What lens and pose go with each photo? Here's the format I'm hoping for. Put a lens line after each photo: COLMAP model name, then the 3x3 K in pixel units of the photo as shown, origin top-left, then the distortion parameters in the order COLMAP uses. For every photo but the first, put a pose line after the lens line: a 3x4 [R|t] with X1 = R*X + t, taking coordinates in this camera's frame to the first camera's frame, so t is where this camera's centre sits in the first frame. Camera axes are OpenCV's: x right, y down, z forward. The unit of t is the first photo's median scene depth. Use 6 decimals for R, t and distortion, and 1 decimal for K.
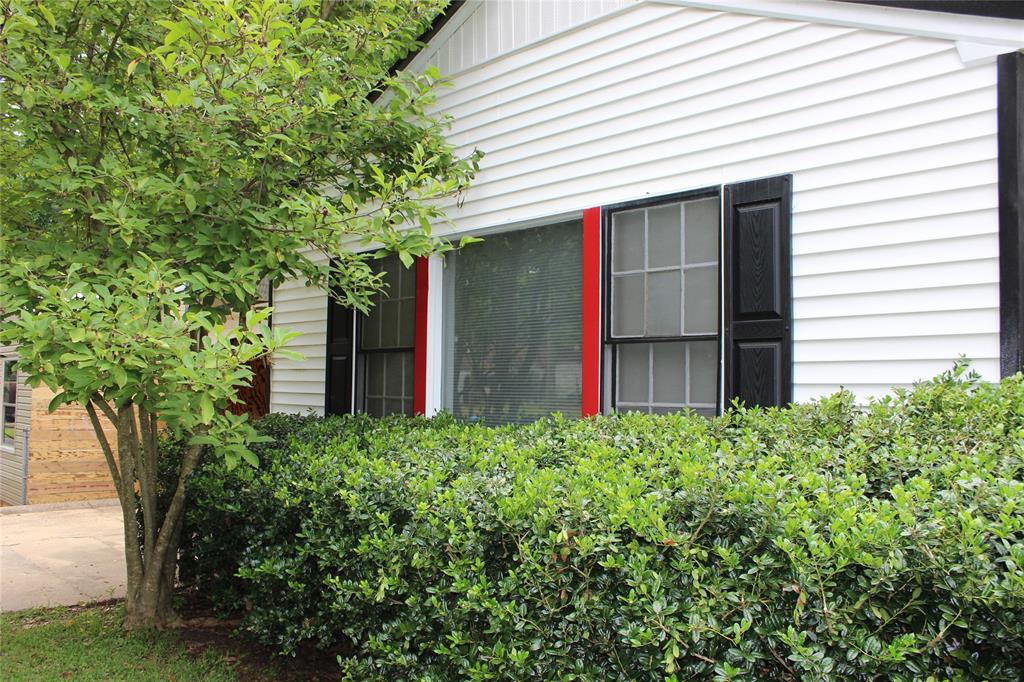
lens RADIAL K [[882.1, 0, 507.8], [0, 882.1, 344.8], [0, 0, 1]] dist [-0.130354, 0.090402]
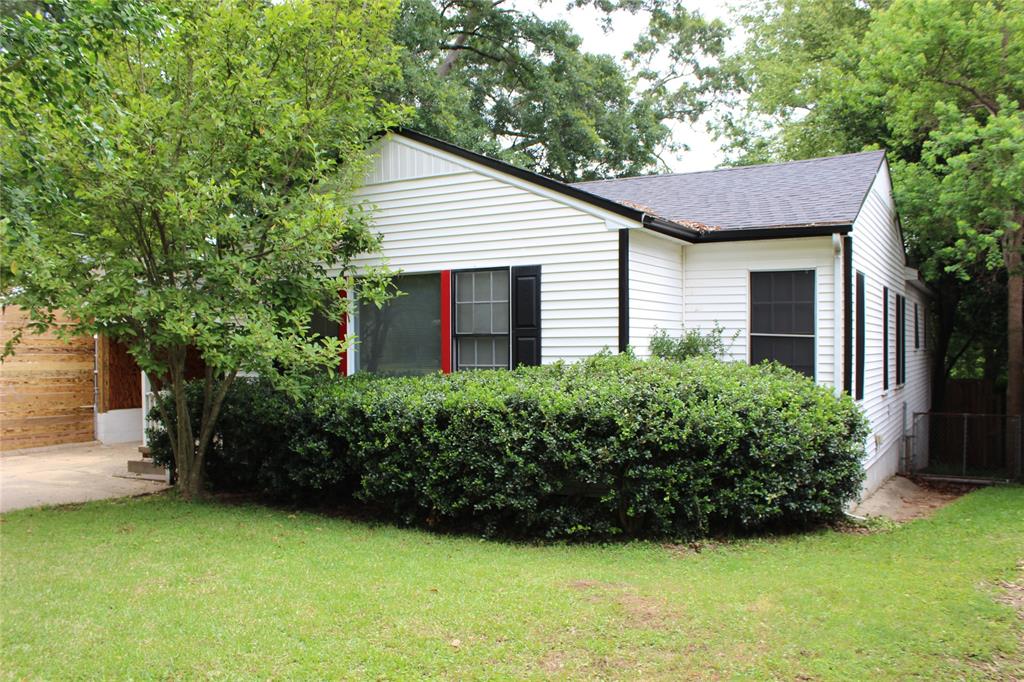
lens RADIAL K [[882.1, 0, 513.5], [0, 882.1, 346.1], [0, 0, 1]] dist [-0.130354, 0.090402]
pose [[0.956822, -0.019875, 0.289994, -0.460854], [0.004954, 0.998630, 0.052097, -0.112088], [-0.290632, -0.048411, 0.955610, -1.328522]]
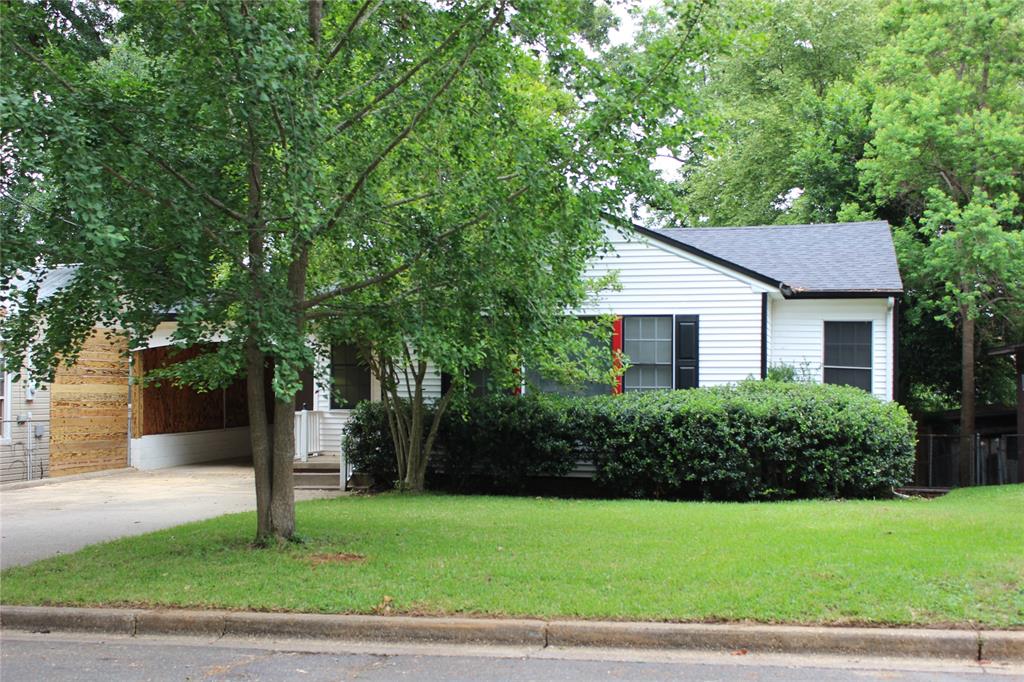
lens RADIAL K [[1271.0, 0, 510.4], [0, 1271.0, 343.0], [0, 0, 1]] dist [-0.053962, 0.000000]
pose [[0.844196, 0.005062, 0.536011, -2.986242], [-0.019606, 0.999578, 0.021439, -0.192868], [-0.535676, -0.028608, 0.843939, -2.784479]]
